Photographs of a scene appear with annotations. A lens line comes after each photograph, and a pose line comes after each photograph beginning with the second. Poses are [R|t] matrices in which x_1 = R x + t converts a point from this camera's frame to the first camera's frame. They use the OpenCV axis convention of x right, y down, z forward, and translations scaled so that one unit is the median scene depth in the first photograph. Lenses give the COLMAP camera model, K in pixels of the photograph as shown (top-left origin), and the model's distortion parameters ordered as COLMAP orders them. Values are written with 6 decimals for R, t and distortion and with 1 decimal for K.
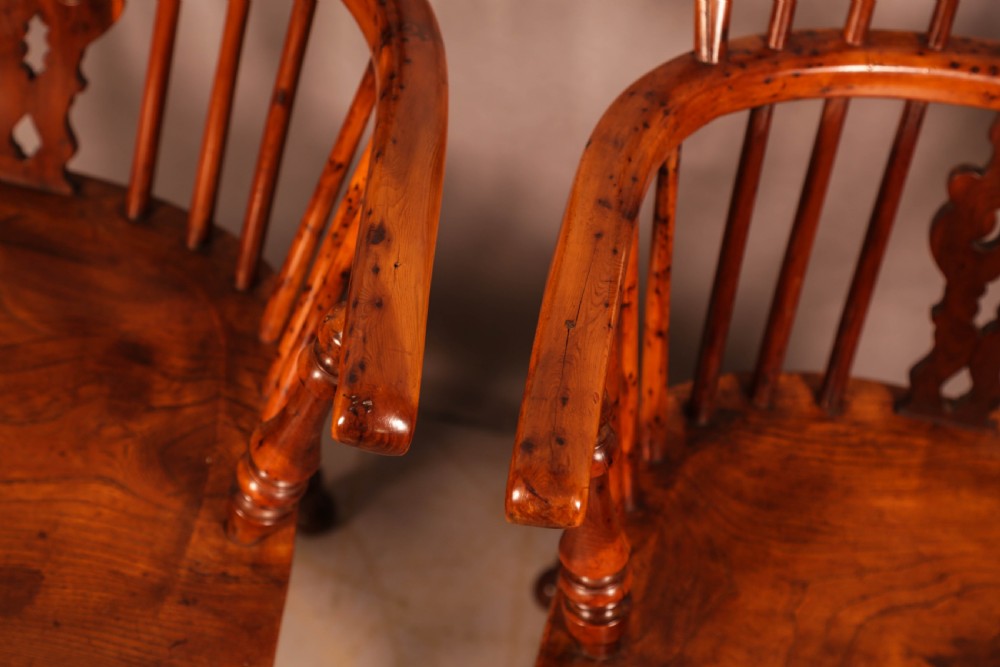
lens RADIAL K [[1785.6, 0, 500.0], [0, 1785.6, 333.5], [0, 0, 1]] dist [0.259351, 0.089317]
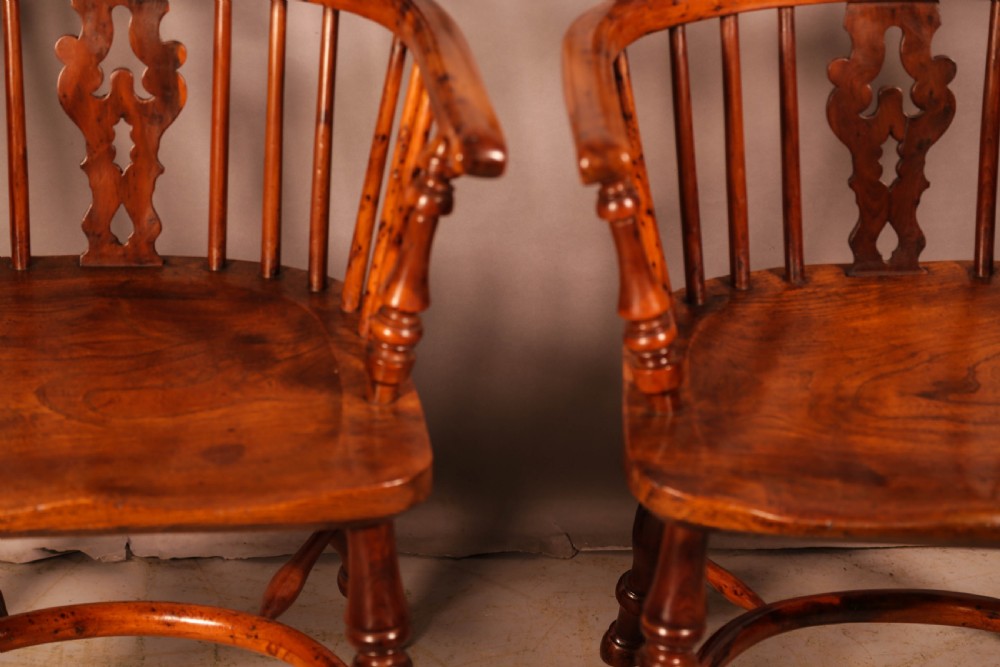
lens RADIAL K [[2751.8, 0, 500.0], [0, 2751.8, 333.5], [0, 0, 1]] dist [0.587395, 0.234916]
pose [[0.968129, -0.221341, 0.117193, -0.263025], [0.248603, 0.906032, -0.342493, 0.720655], [-0.030373, 0.360712, 0.932182, -0.813756]]
